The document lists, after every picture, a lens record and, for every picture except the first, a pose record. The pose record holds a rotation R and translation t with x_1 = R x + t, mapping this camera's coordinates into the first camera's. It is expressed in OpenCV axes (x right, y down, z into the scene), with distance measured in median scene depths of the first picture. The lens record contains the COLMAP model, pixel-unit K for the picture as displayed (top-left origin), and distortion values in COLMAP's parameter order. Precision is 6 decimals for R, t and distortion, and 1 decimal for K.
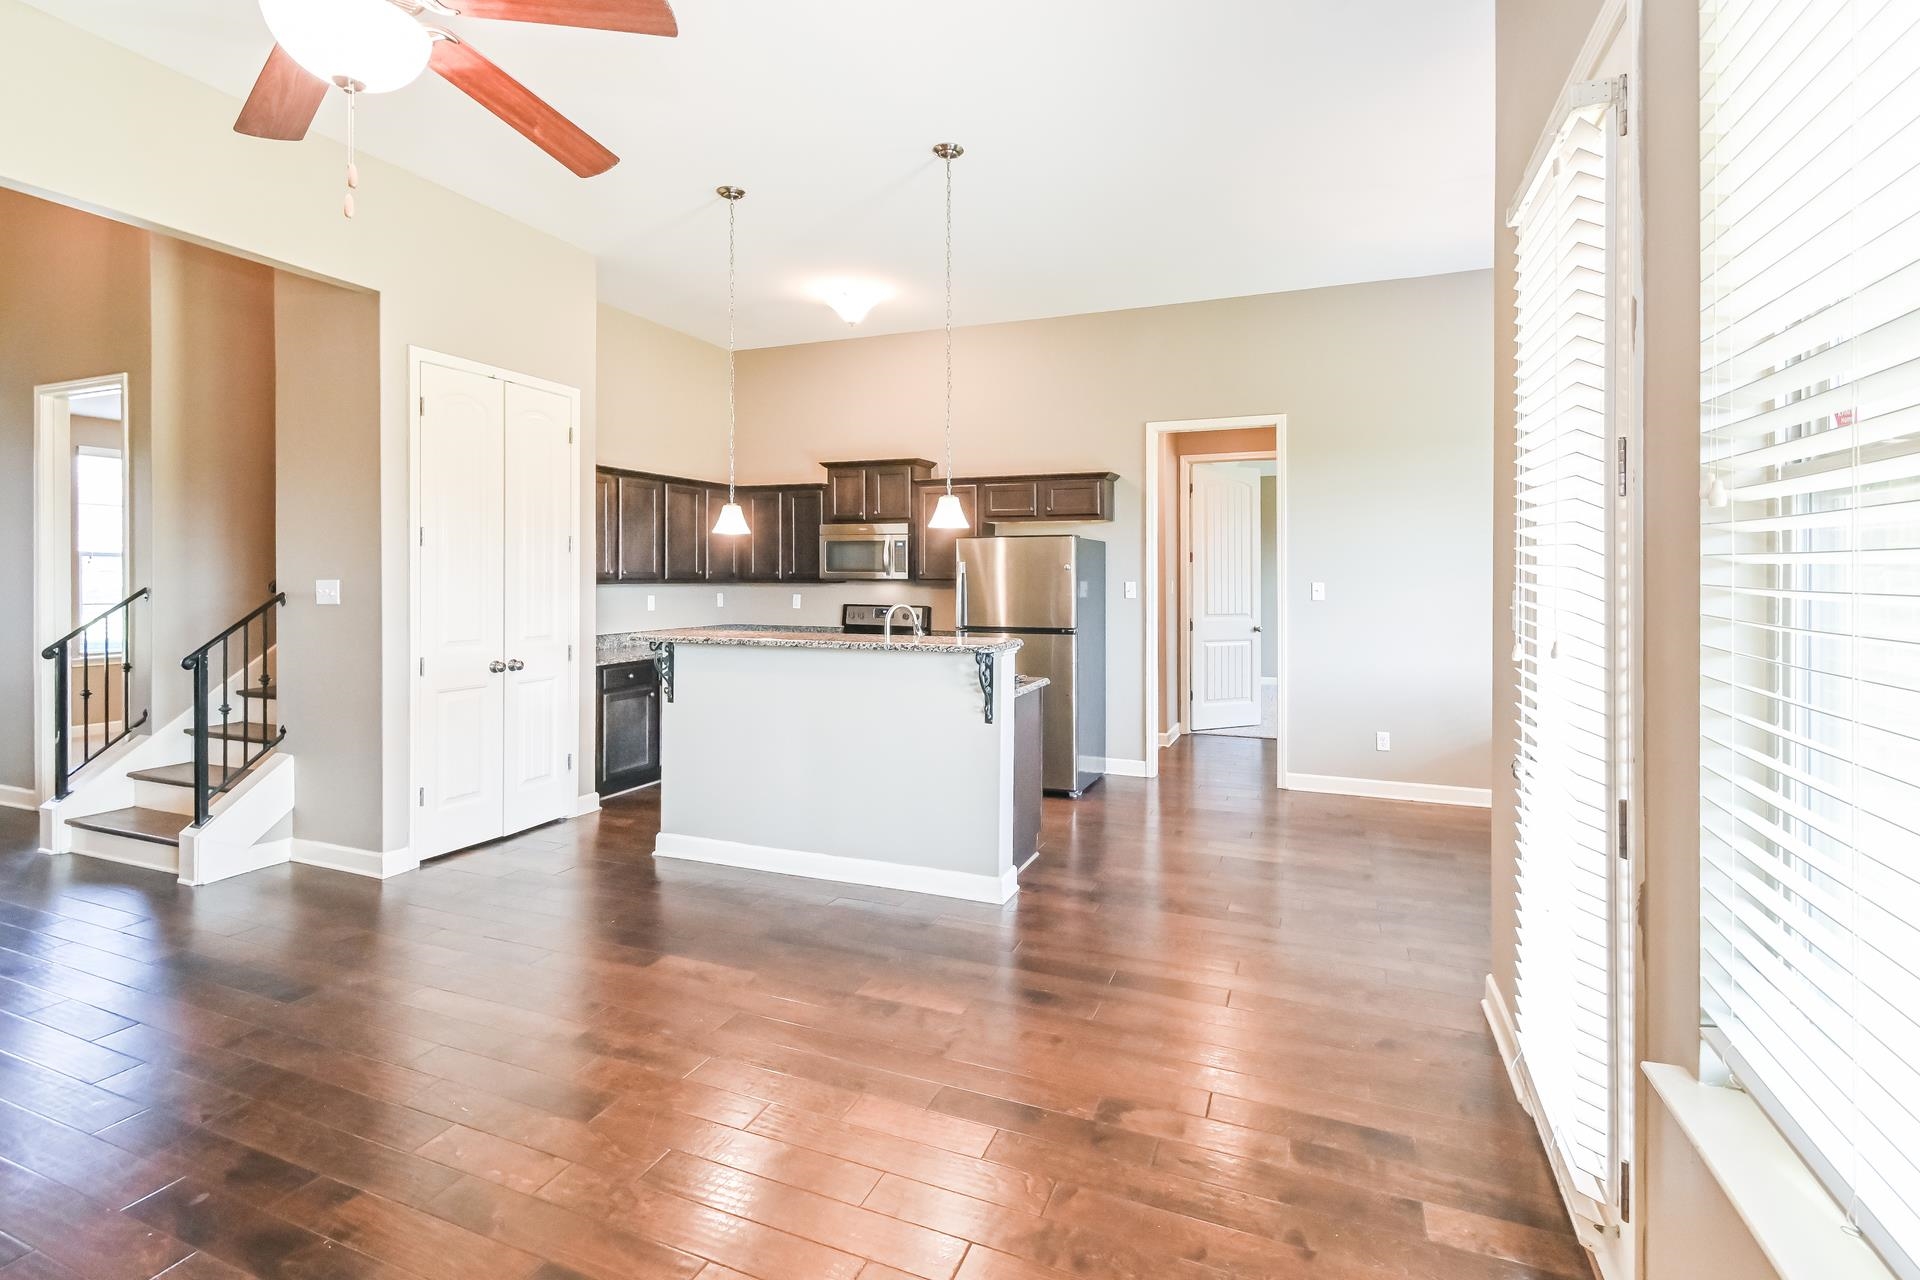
lens RADIAL K [[883.5, 0, 961.9], [0, 883.5, 566.5], [0, 0, 1]] dist [0.020416, 0.000231]
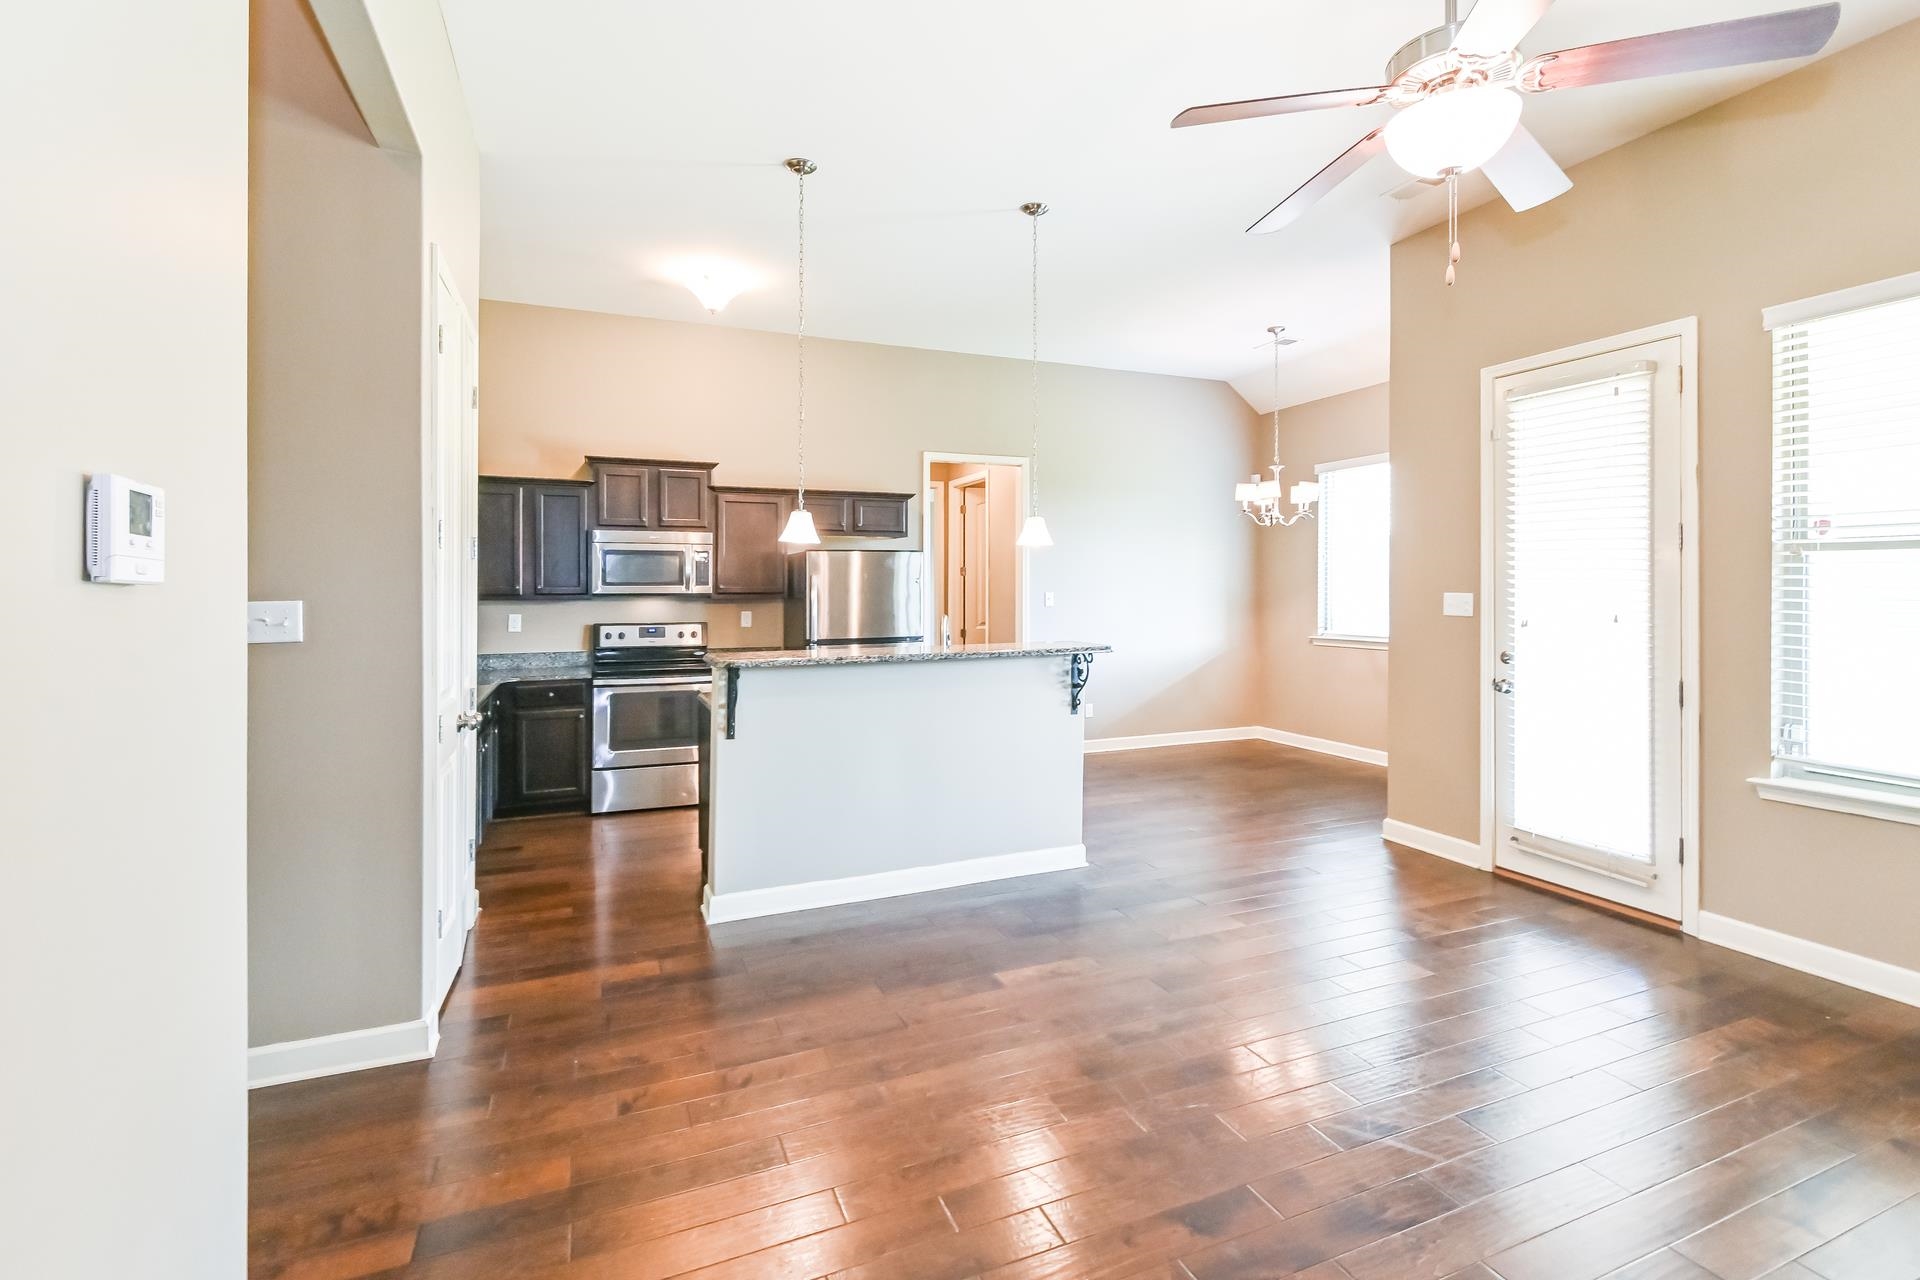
lens RADIAL K [[872.9, 0, 957.6], [0, 872.9, 580.3], [0, 0, 1]] dist [-0.000302, -0.000011]
pose [[0.706471, 0.000355, 0.707742, -0.581127], [-0.001625, 0.999998, 0.001121, -0.000356], [-0.707740, -0.001942, 0.706471, 0.192845]]
